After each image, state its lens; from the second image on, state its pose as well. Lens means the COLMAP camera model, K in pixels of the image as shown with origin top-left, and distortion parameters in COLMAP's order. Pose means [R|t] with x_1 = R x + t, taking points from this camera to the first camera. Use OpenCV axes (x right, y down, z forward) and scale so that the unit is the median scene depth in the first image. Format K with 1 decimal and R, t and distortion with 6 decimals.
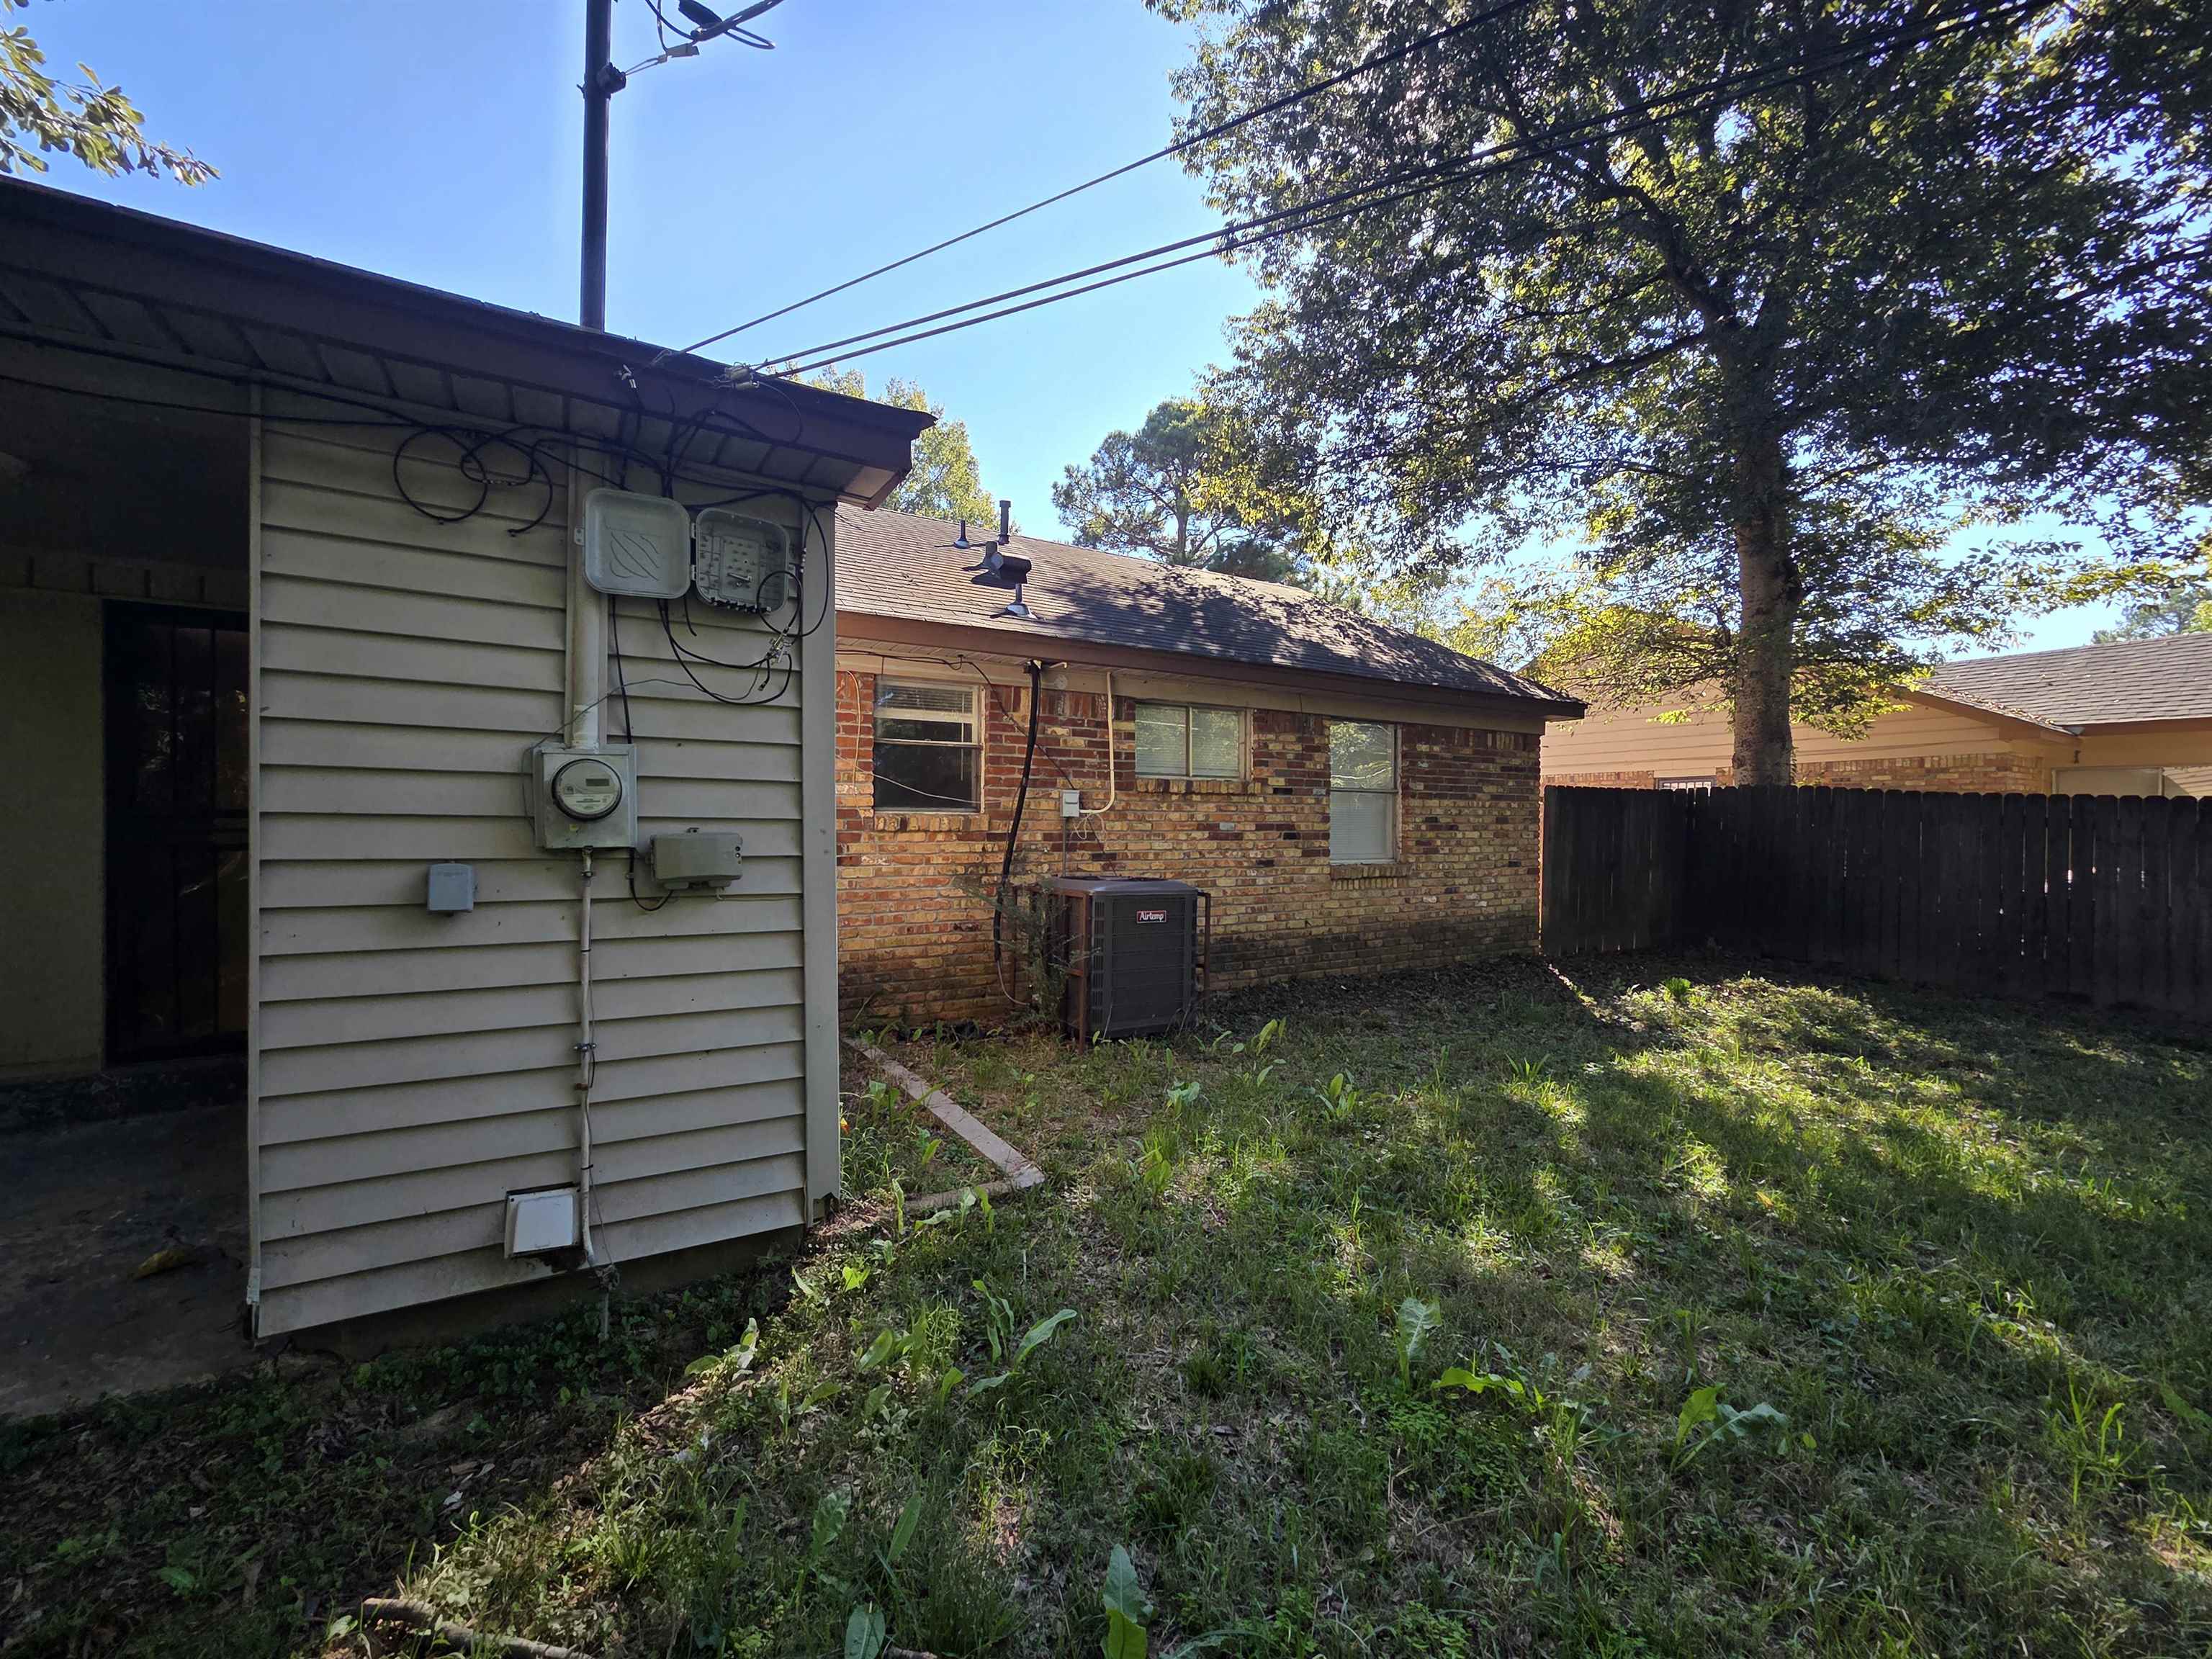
lens RADIAL K [[898.0, 0, 1099.6], [0, 898.0, 826.7], [0, 0, 1]] dist [-0.006992, 0.000082]
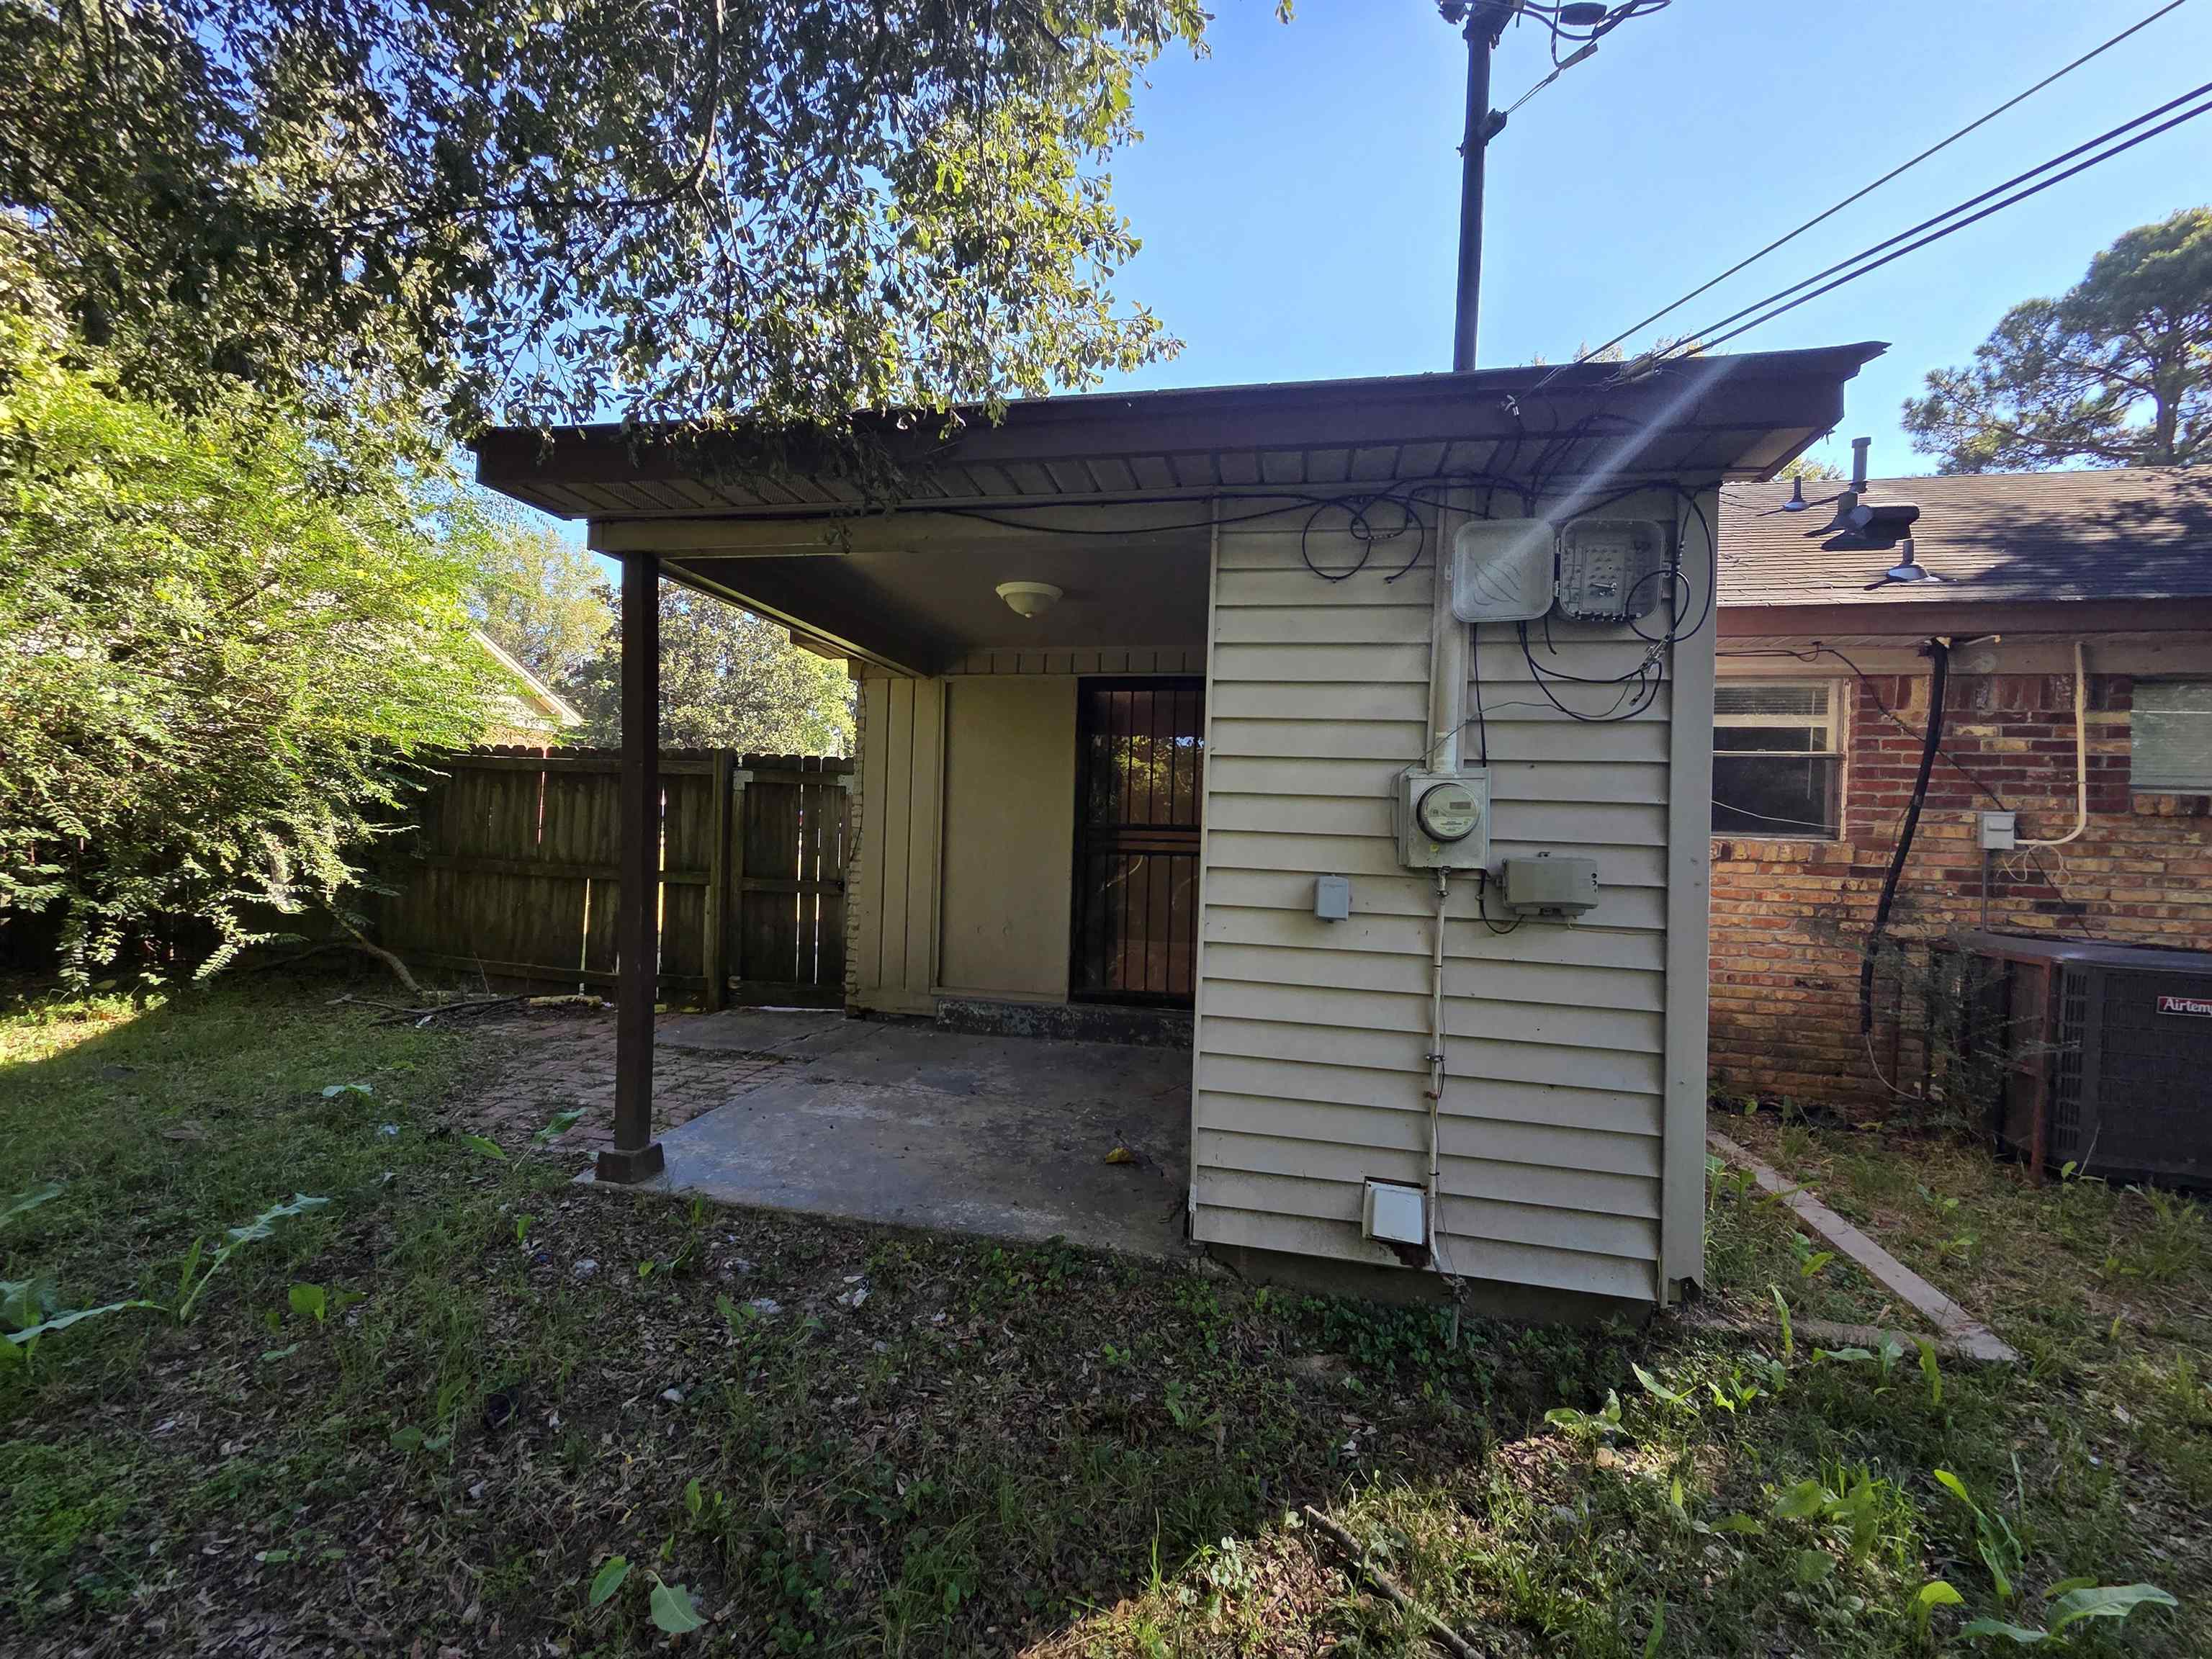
lens RADIAL K [[898.0, 0, 1081.1], [0, 898.0, 826.1], [0, 0, 1]] dist [-0.006992, 0.000082]
pose [[0.719984, 0.014906, -0.693831, -0.137412], [-0.029010, 0.999542, -0.008629, -0.003400], [0.693384, 0.026341, 0.720086, -0.044970]]
